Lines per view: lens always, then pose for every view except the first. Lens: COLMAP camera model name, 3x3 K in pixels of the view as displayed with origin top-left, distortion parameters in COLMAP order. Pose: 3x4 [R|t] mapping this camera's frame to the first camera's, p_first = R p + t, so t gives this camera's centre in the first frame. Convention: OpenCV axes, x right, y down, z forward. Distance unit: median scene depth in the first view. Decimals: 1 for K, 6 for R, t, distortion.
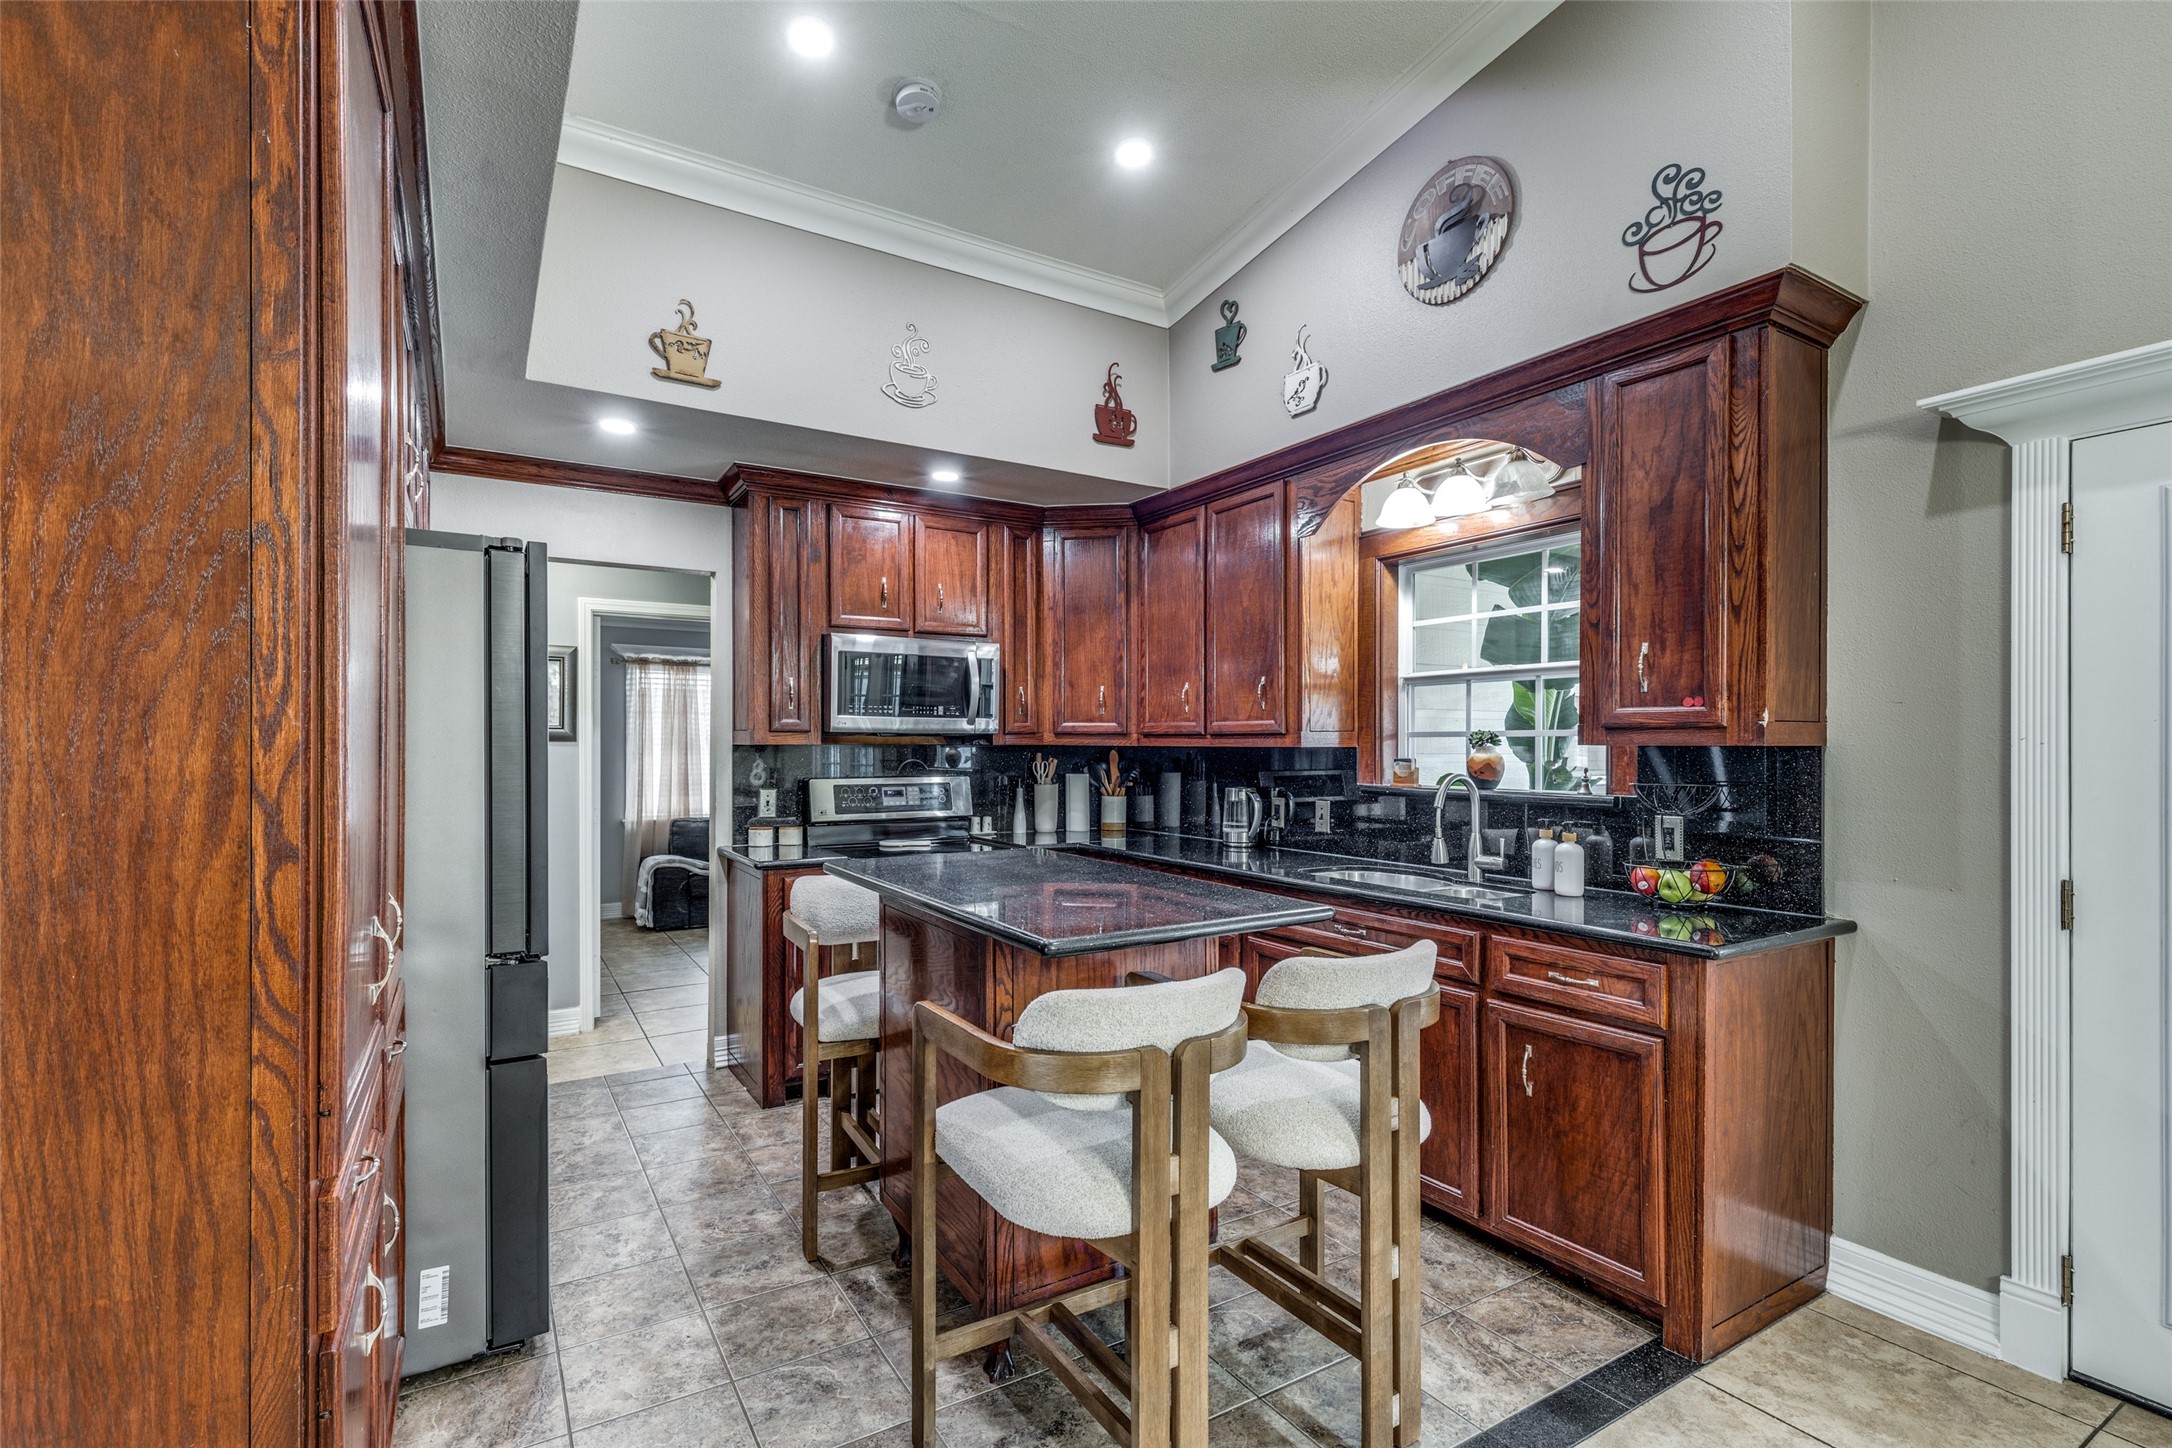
lens RADIAL K [[1007.7, 0, 1076.3], [0, 1007.7, 745.8], [0, 0, 1]] dist [0.000201, 0.000182]
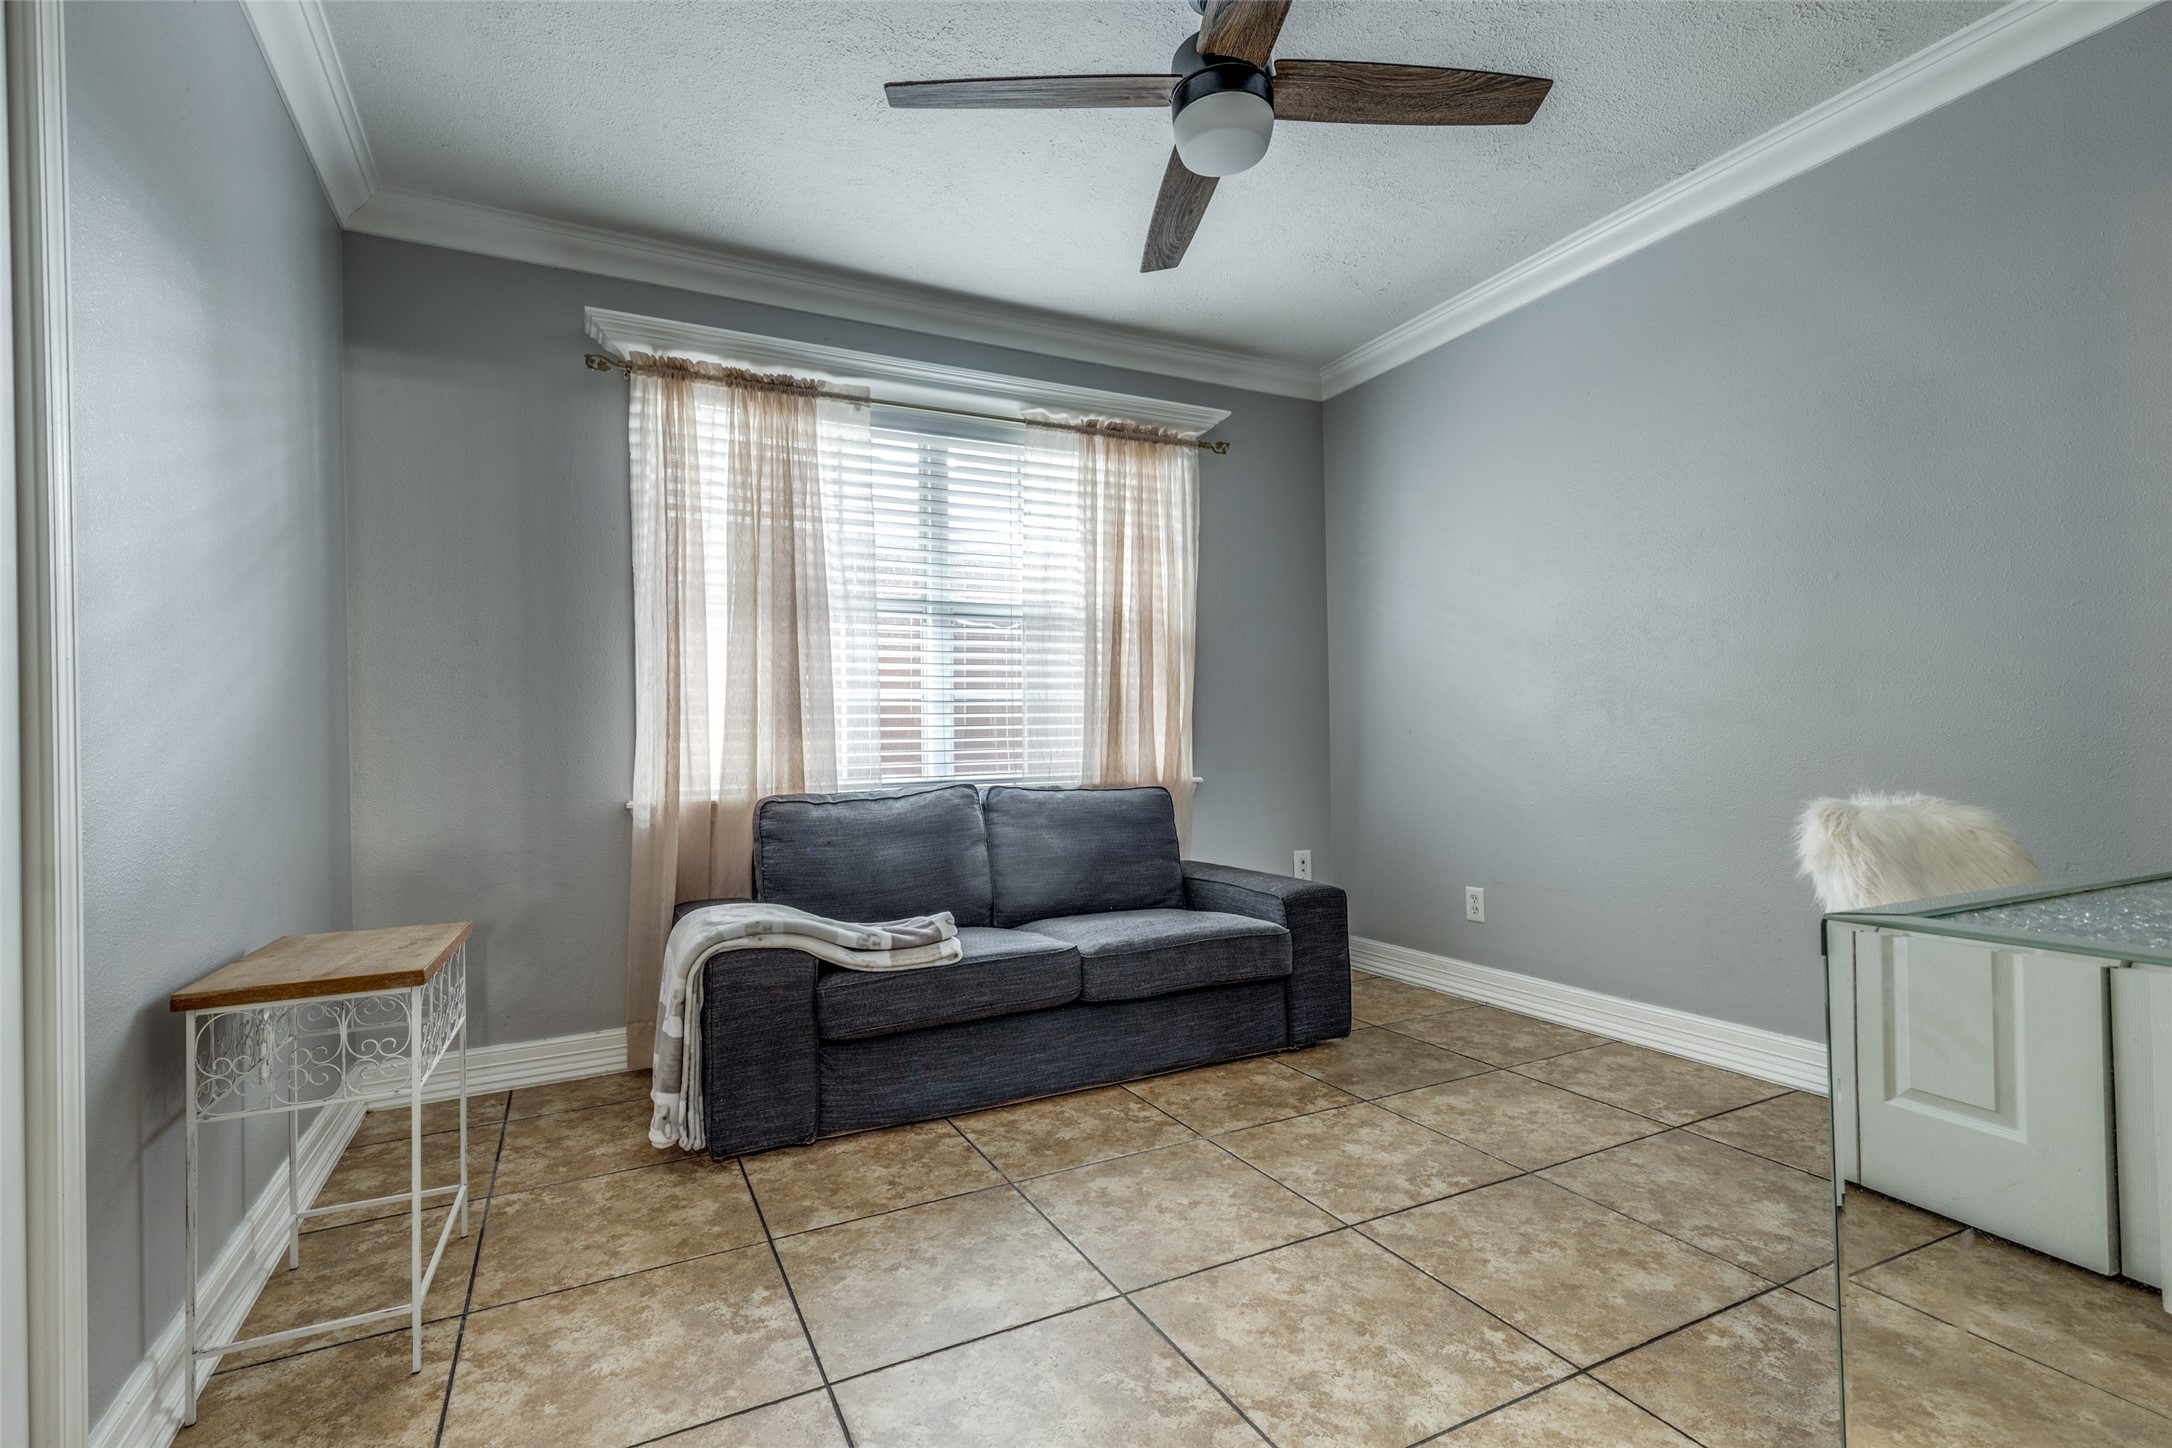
lens RADIAL K [[1007.7, 0, 1093.6], [0, 1007.7, 734.2], [0, 0, 1]] dist [0.000201, 0.000182]
pose [[0.998035, -0.017505, -0.060156, -0.256984], [0.017469, 0.999847, -0.001123, 0.051777], [0.060167, 0.000070, 0.998188, 0.640916]]
